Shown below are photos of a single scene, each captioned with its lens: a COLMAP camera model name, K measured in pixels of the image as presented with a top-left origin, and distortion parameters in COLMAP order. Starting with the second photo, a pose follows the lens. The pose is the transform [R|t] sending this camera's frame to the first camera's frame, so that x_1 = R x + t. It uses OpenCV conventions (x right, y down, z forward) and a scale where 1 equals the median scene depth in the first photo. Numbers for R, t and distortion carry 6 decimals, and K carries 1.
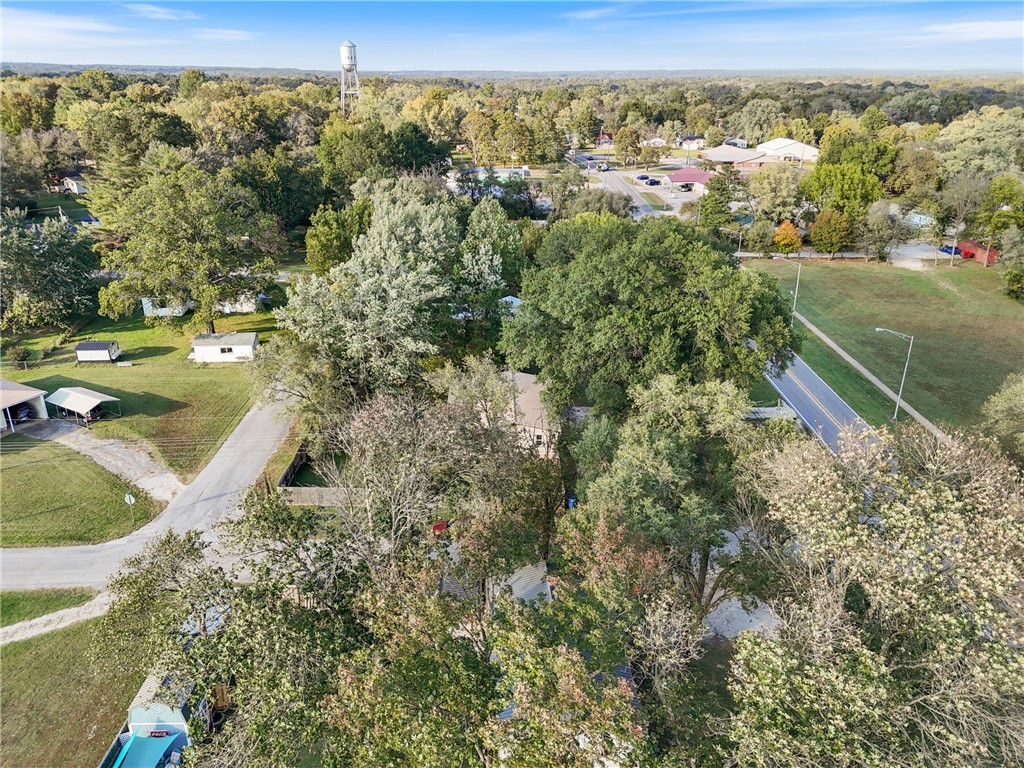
lens RADIAL K [[752.2, 0, 512.0], [0, 752.2, 384.0], [0, 0, 1]] dist [0.033092, -0.006597]
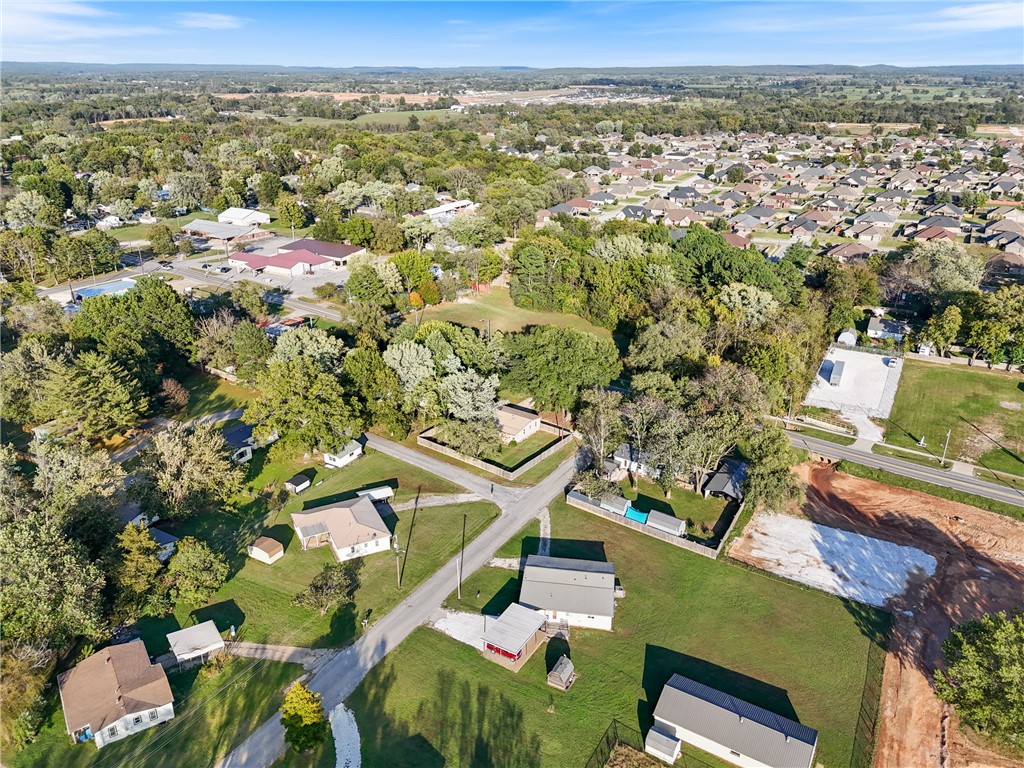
lens RADIAL K [[752.2, 0, 512.0], [0, 752.2, 384.0], [0, 0, 1]] dist [0.033092, -0.006597]
pose [[0.584063, -0.319765, 0.746070, -1.395141], [0.314134, 0.936559, 0.155488, -0.347616], [-0.748458, 0.143552, 0.647459, -0.412074]]
